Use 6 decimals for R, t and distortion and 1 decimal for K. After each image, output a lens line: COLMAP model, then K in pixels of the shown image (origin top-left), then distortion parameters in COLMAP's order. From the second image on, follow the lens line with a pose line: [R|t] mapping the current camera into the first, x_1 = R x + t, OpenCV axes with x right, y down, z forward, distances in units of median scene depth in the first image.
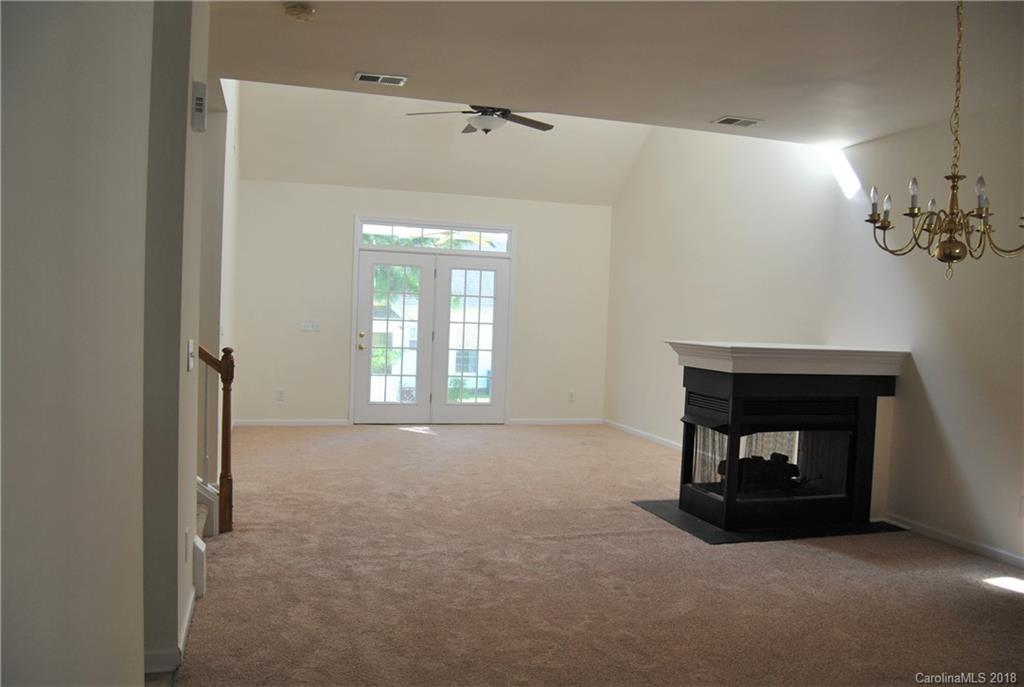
lens RADIAL K [[800.8, 0, 511.9], [0, 800.8, 345.7], [0, 0, 1]] dist [-0.091594, 0.033971]
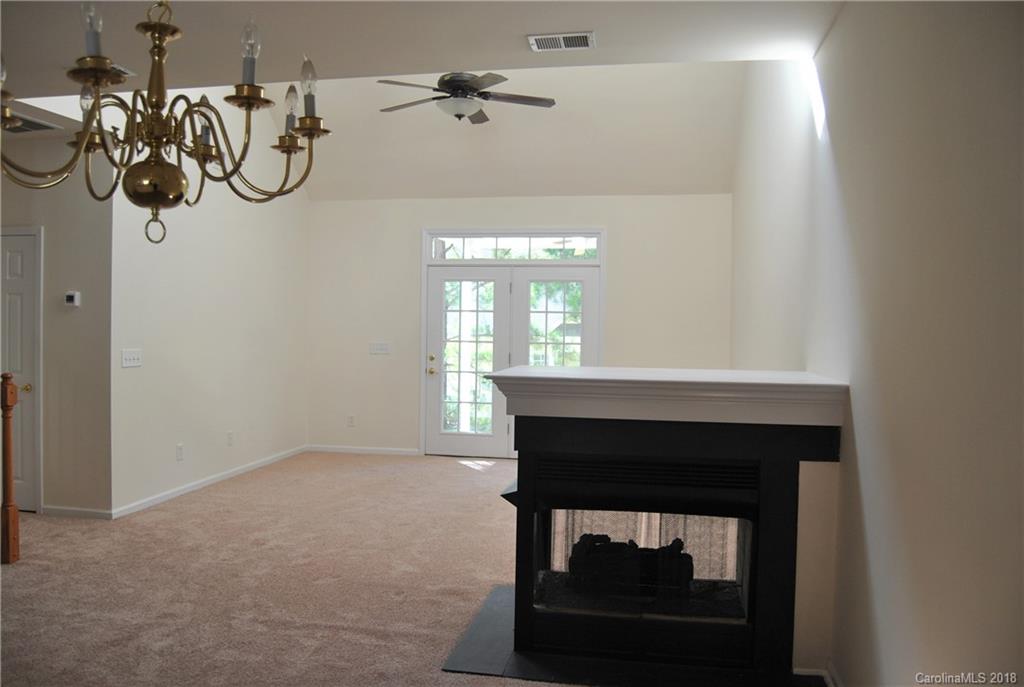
lens RADIAL K [[800.8, 0, 517.1], [0, 800.8, 345.5], [0, 0, 1]] dist [-0.091594, 0.033971]
pose [[0.888448, -0.012637, -0.458804, 0.528644], [0.000576, 0.999651, -0.026419, -0.005471], [0.458977, 0.023208, 0.888145, 0.367811]]
